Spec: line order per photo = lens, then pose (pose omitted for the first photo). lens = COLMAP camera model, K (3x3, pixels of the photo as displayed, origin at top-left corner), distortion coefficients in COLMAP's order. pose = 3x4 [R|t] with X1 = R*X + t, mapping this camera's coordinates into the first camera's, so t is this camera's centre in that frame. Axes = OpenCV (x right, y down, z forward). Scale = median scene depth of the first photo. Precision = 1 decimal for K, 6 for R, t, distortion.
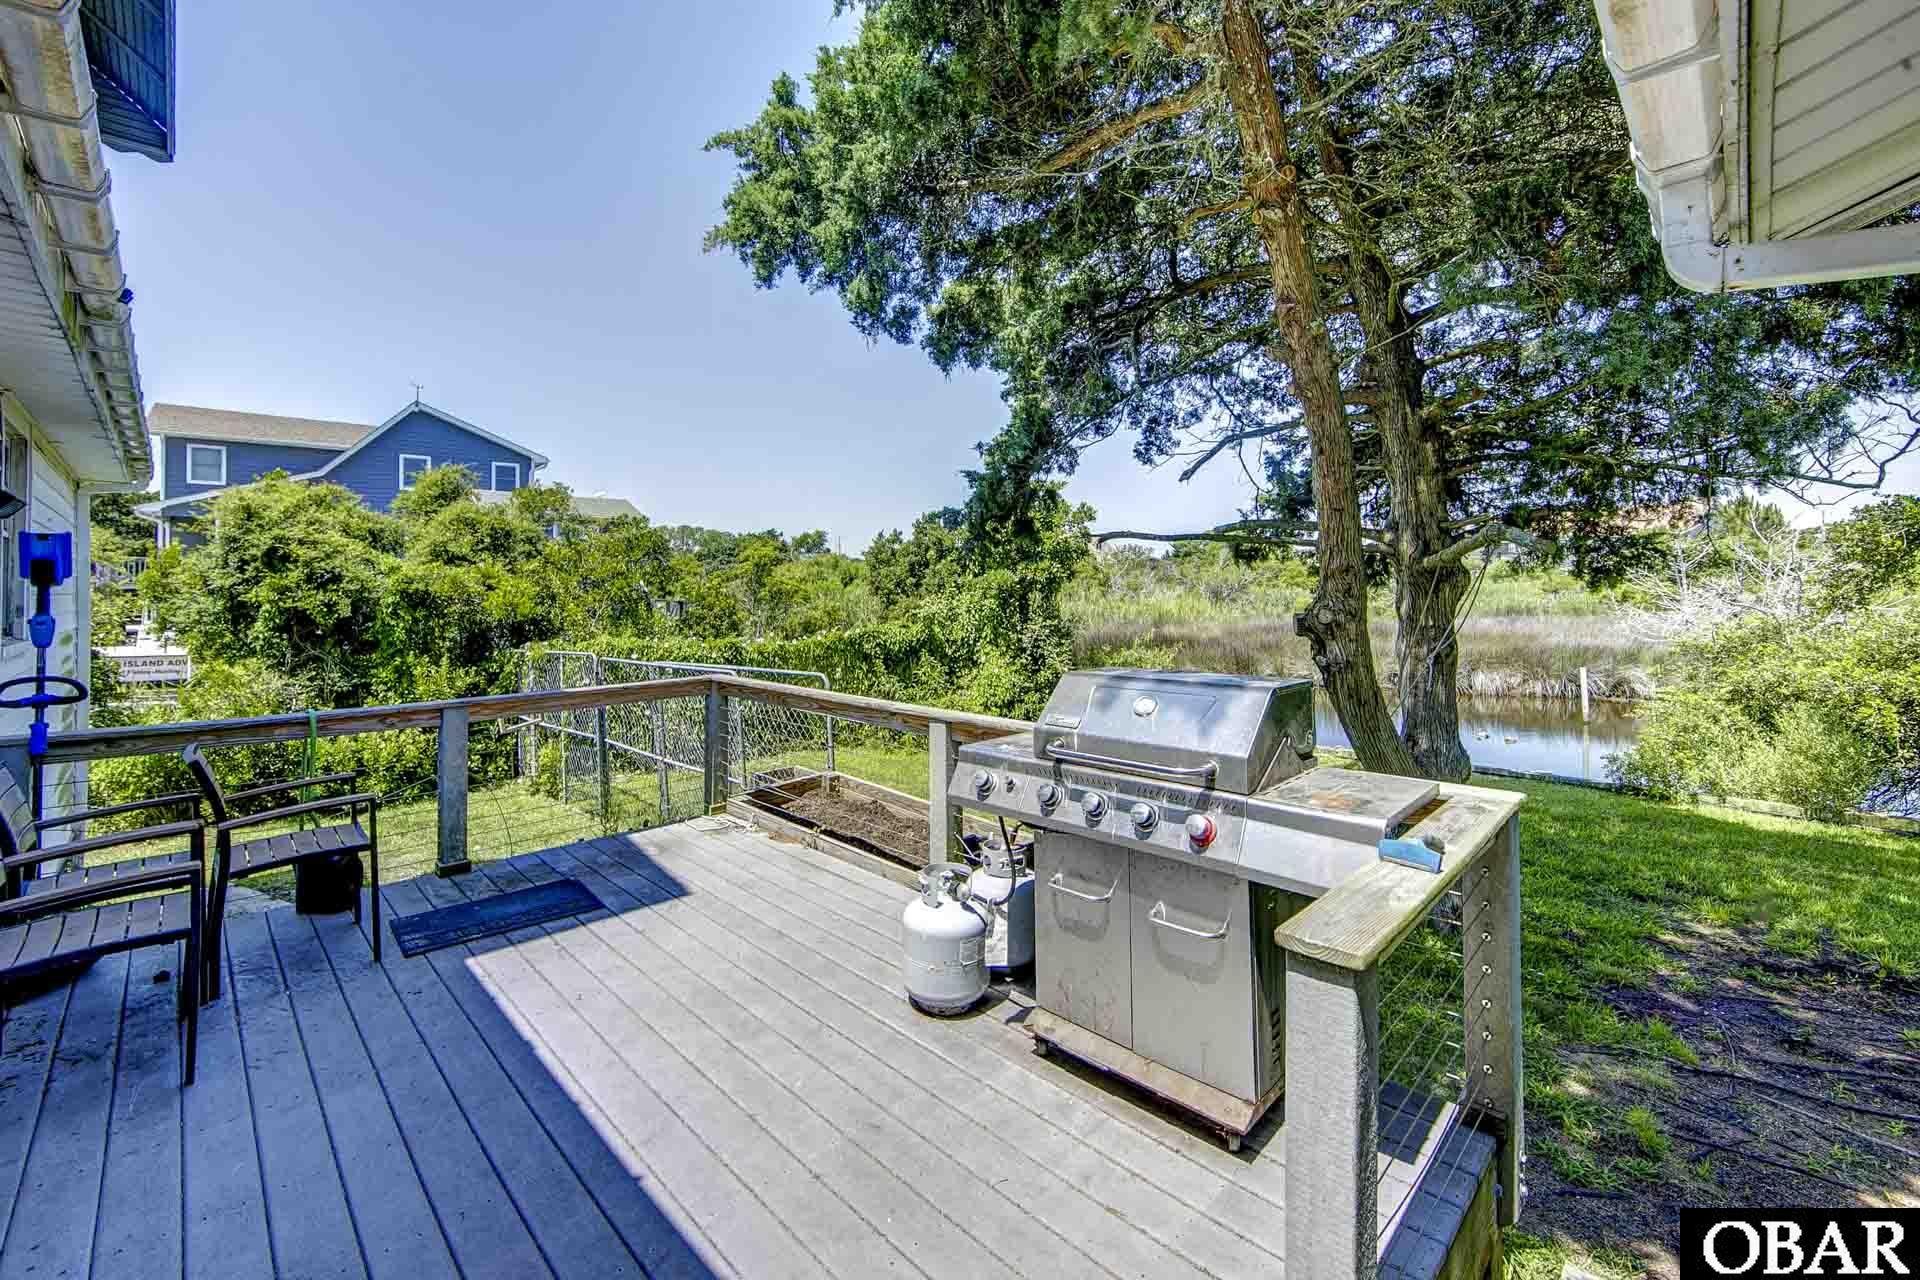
lens RADIAL K [[809.9, 0, 970.6], [0, 809.9, 599.8], [0, 0, 1]] dist [-0.006302, 0.000268]
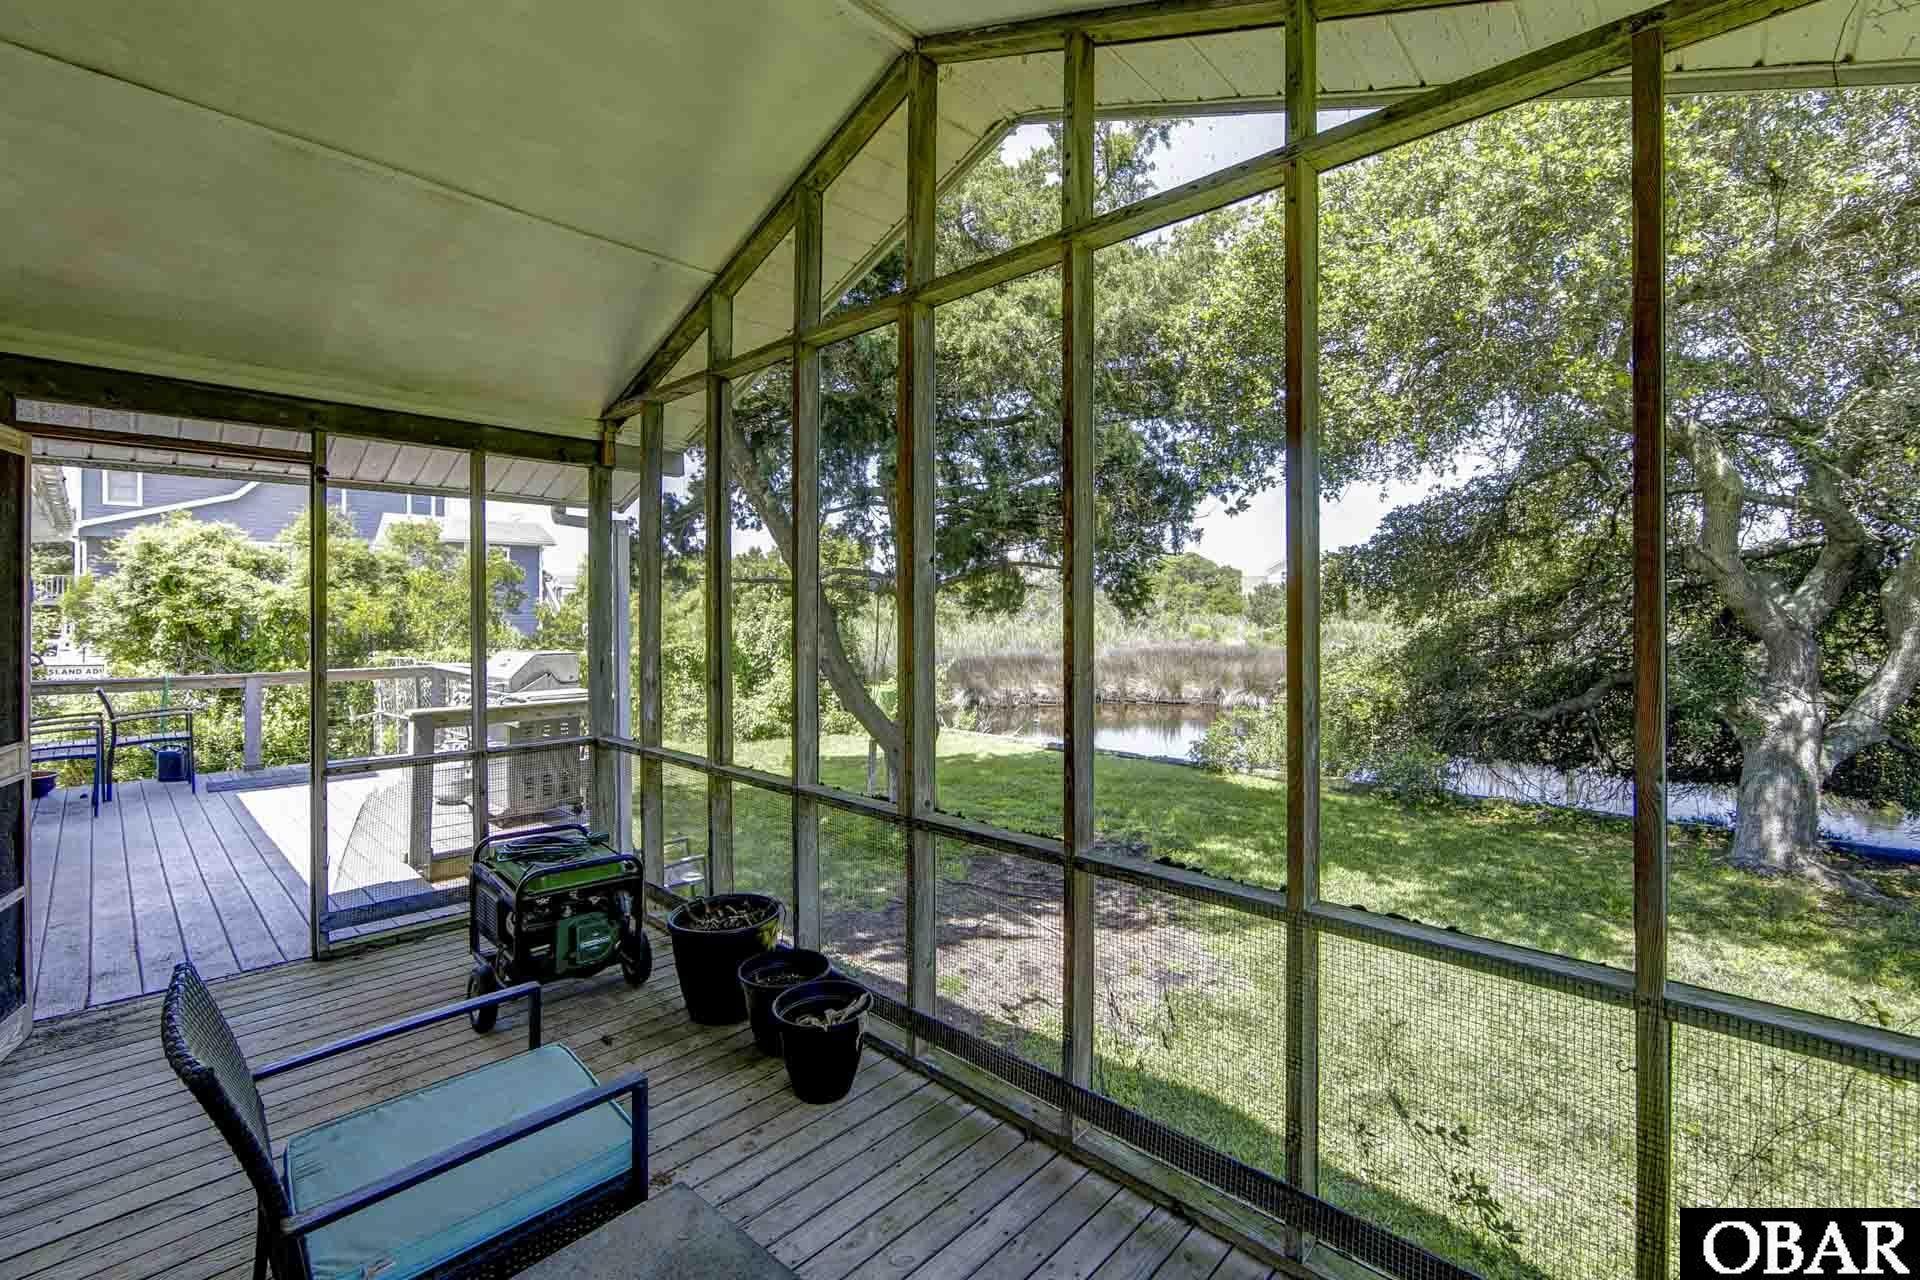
lens RADIAL K [[826.6, 0, 960.0], [0, 826.6, 640.0], [0, 0, 1]] dist [-0.001956, 0.000192]
pose [[0.999507, 0.008624, 0.030182, 0.351484], [-0.009242, 0.999749, 0.020390, -0.000257], [-0.029999, -0.020659, 0.999336, -0.351493]]
